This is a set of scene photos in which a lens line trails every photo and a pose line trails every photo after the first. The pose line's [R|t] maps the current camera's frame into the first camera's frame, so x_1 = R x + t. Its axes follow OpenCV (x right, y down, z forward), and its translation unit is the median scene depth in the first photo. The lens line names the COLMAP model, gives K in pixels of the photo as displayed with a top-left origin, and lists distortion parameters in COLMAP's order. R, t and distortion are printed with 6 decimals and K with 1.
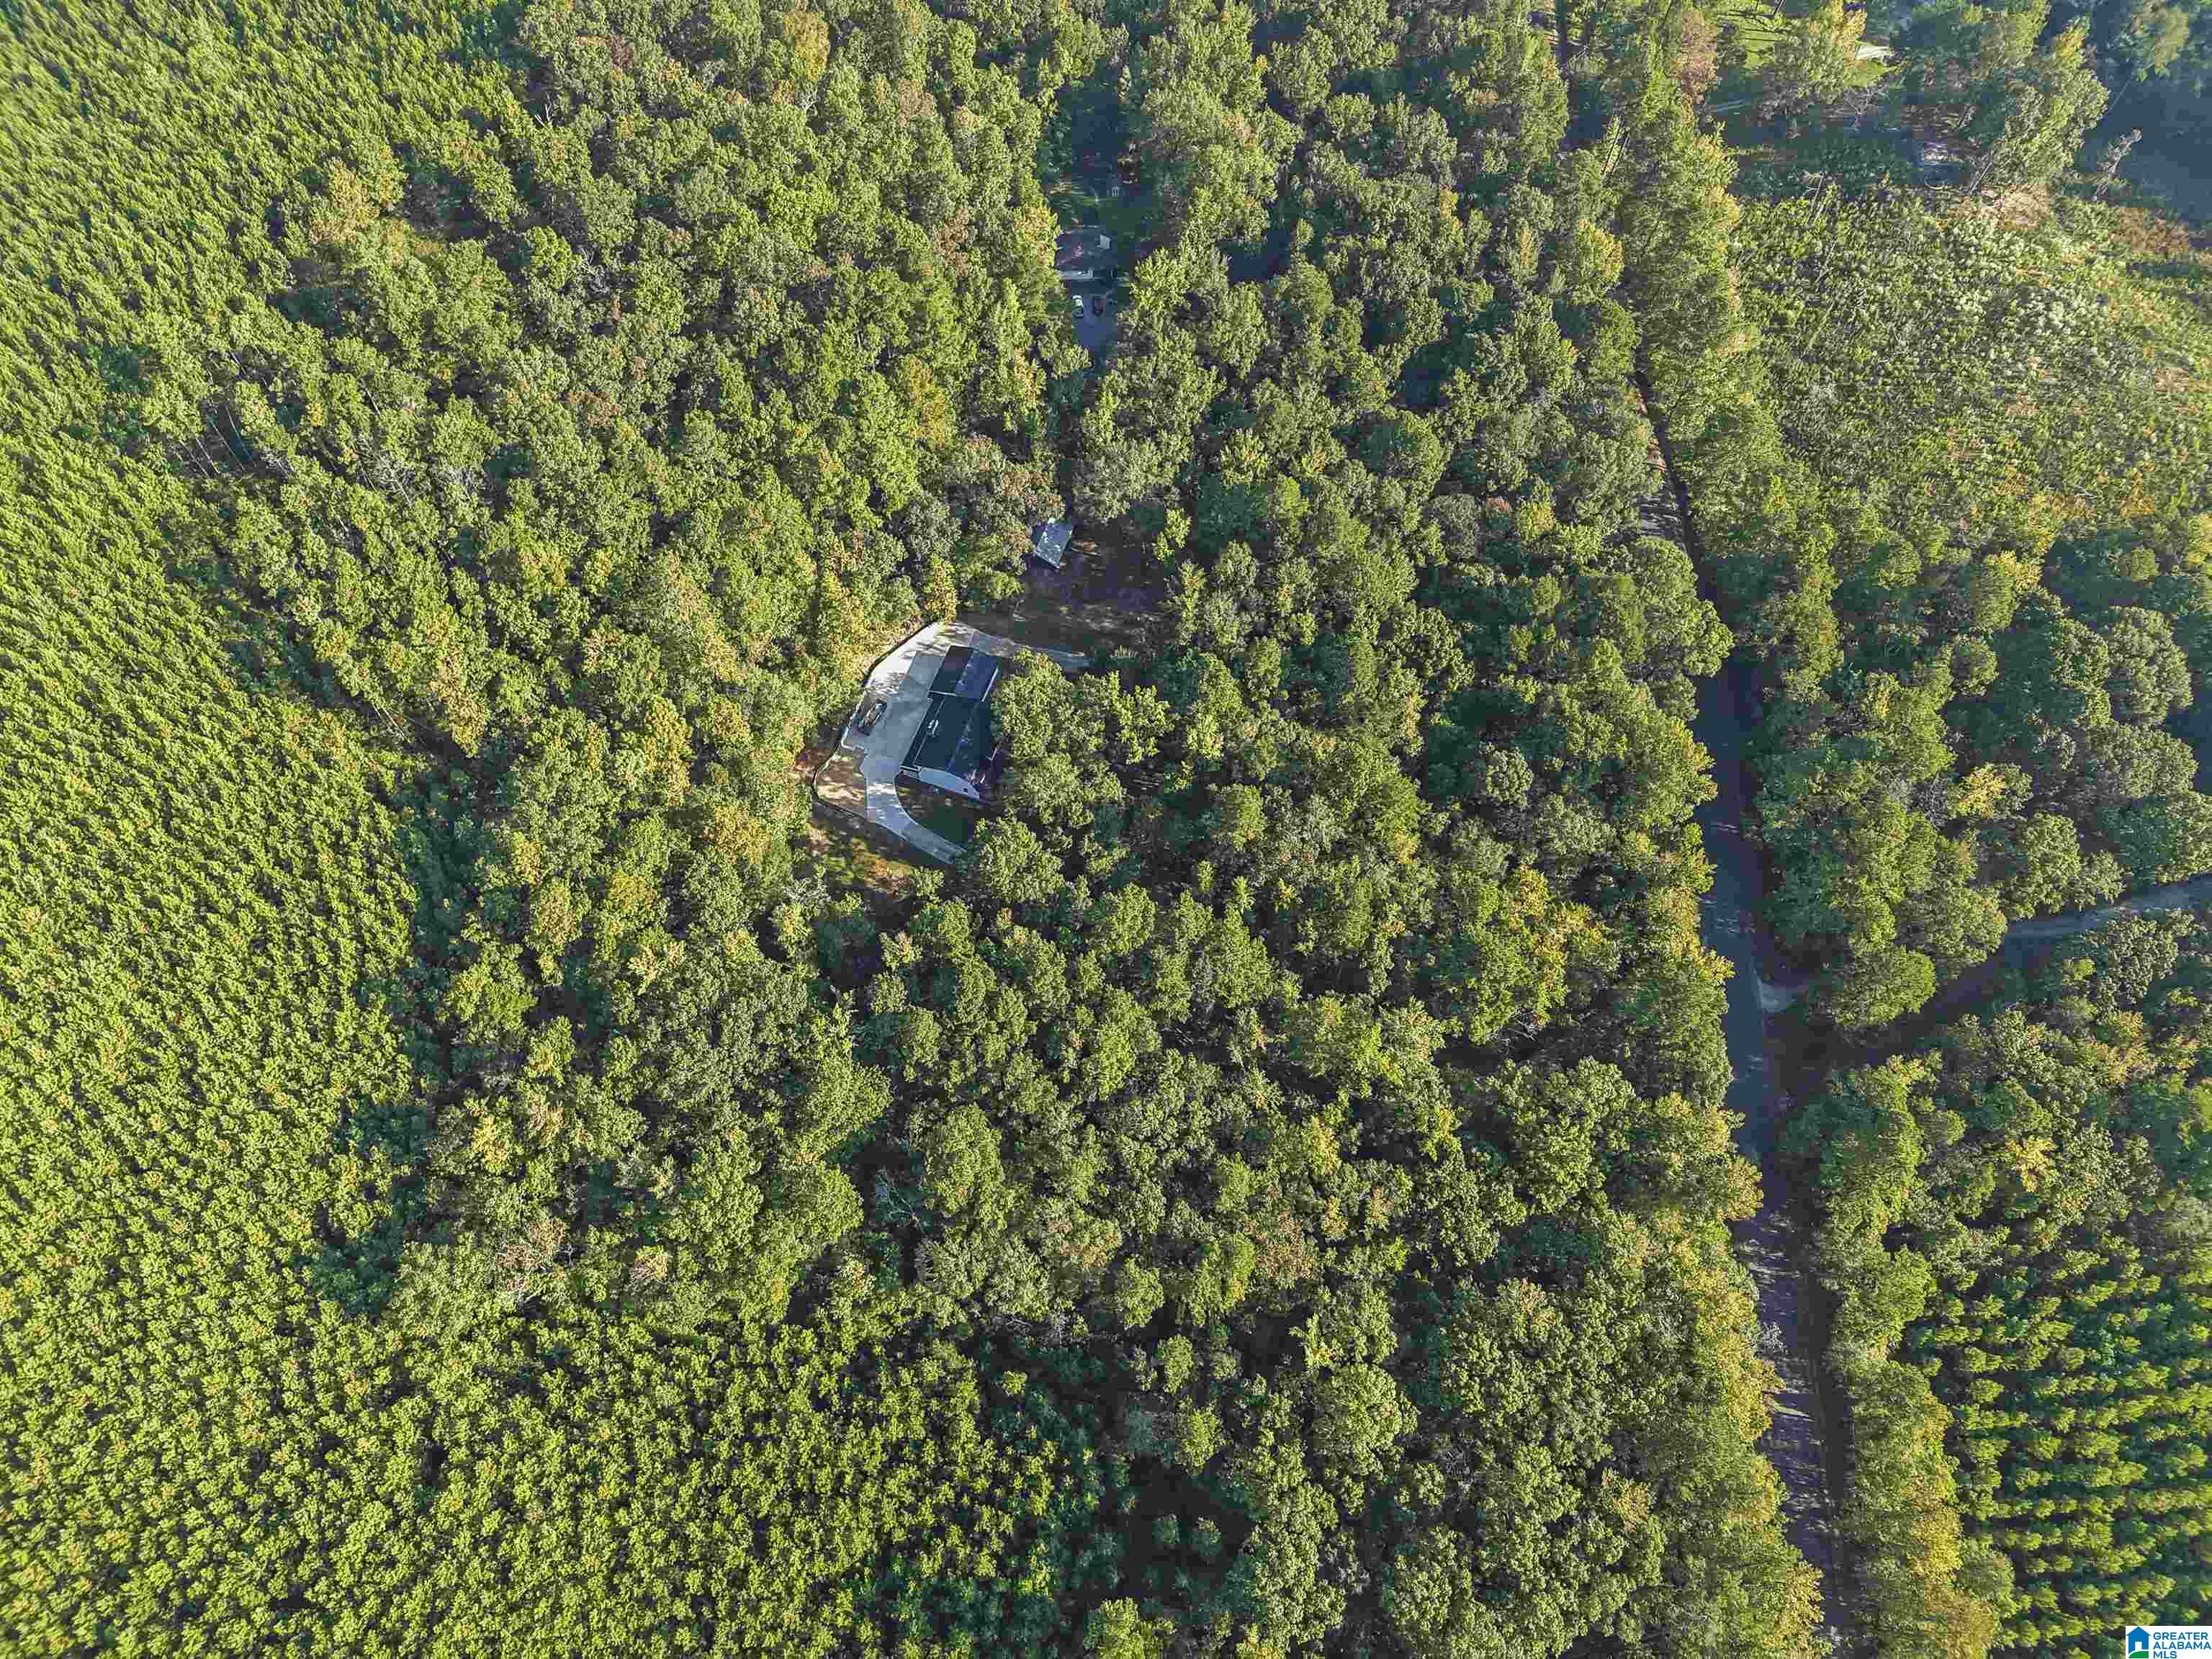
lens RADIAL K [[1485.0, 0, 1106.0], [0, 1485.0, 829.5], [0, 0, 1]] dist [0.053047, -0.074989]
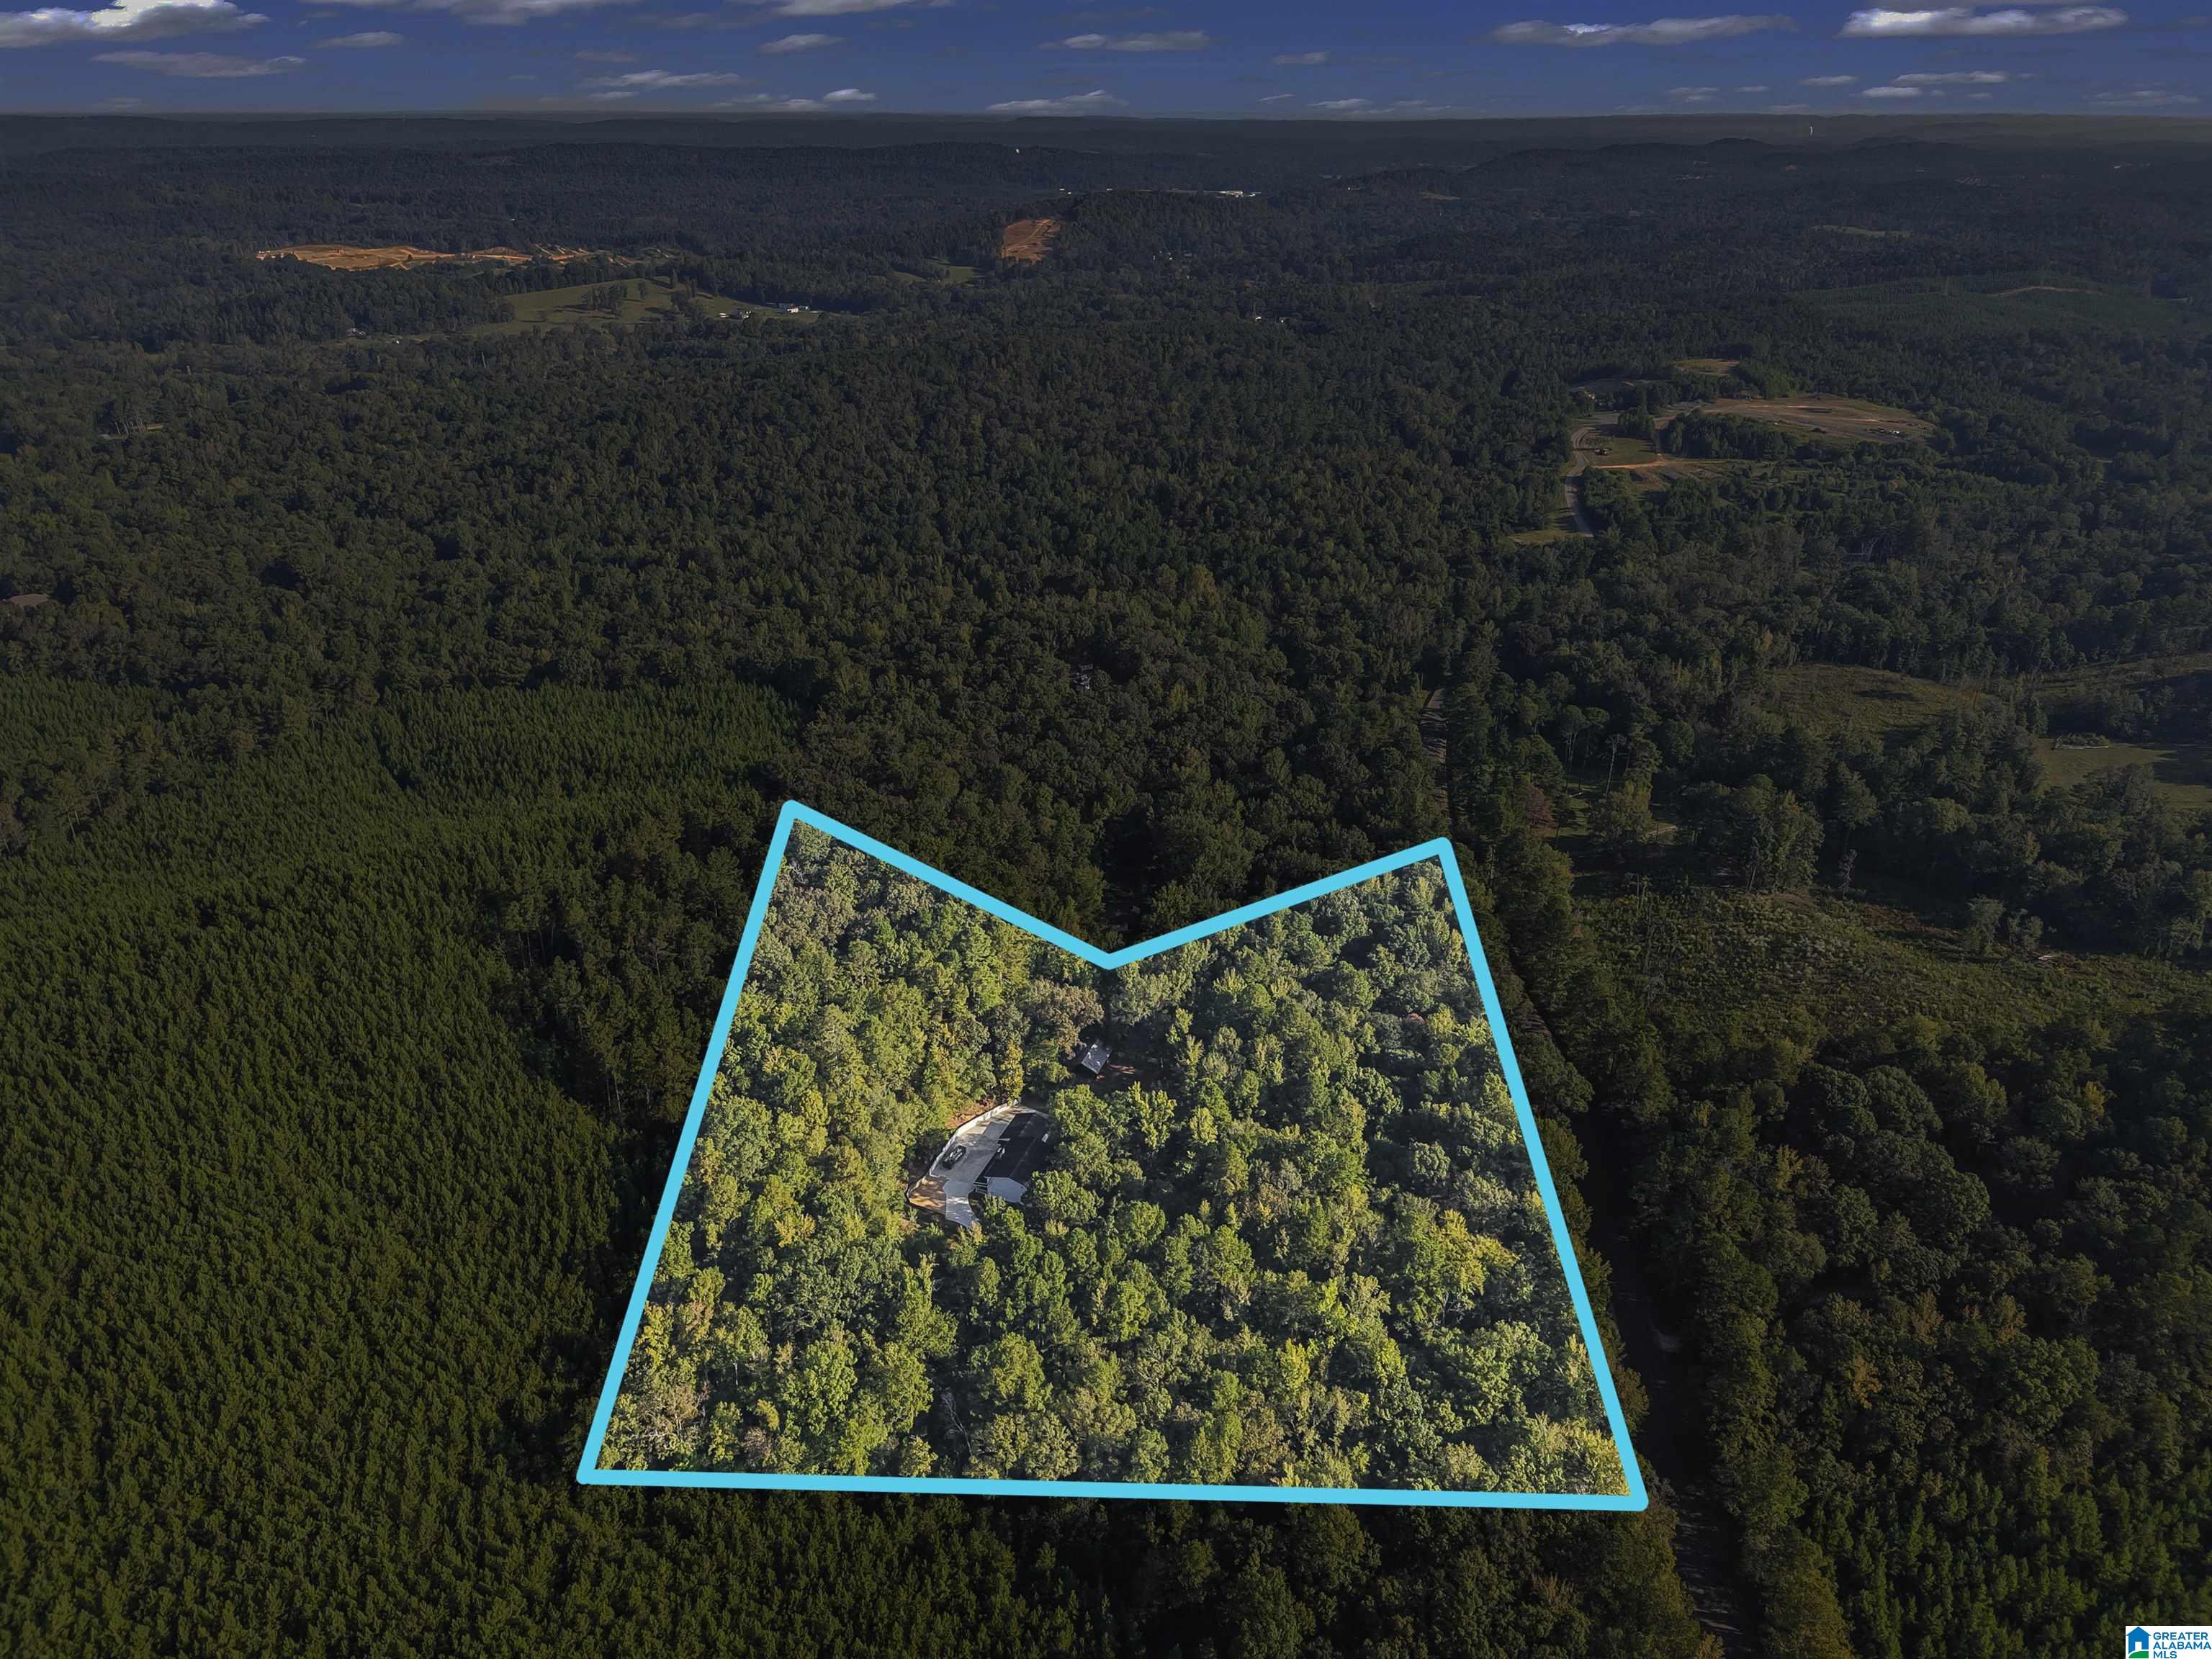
lens RADIAL K [[1485.0, 0, 1106.0], [0, 1485.0, 829.5], [0, 0, 1]] dist [0.053047, -0.074989]
pose [[0.999495, 0.002594, -0.031682, 0.020547], [-0.020807, 0.806879, -0.590350, 0.537584], [0.024032, 0.590711, 0.806525, -0.269844]]
